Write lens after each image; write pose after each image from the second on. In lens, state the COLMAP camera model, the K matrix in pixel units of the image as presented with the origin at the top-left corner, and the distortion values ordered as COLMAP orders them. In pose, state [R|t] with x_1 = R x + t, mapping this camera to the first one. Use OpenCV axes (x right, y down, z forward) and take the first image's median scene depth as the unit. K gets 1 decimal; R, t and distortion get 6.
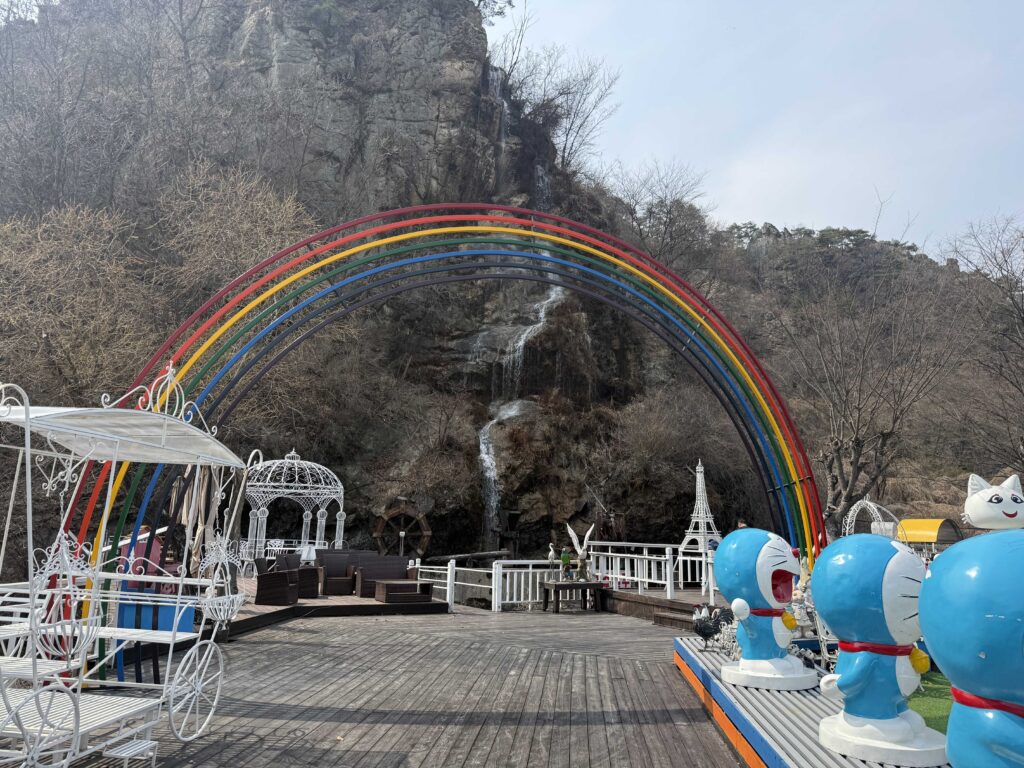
lens RADIAL K [[715.6, 0, 512.0], [0, 715.6, 384.0], [0, 0, 1]] dist [0.099576, -0.203453]
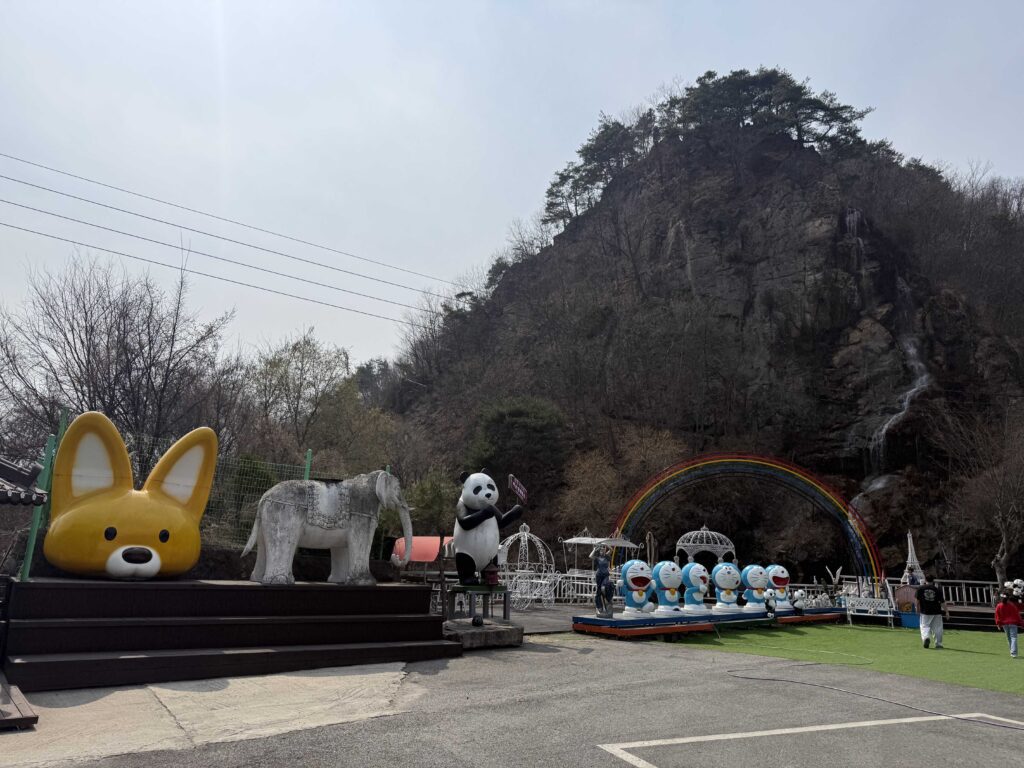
lens RADIAL K [[786.4, 0, 512.0], [0, 786.4, 384.0], [0, 0, 1]] dist [-0.004498, -0.003582]
pose [[0.789282, -0.131423, -0.599802, 0.332341], [0.104808, 0.991326, -0.079293, -0.094840], [0.605021, -0.000280, 0.796210, -0.533594]]
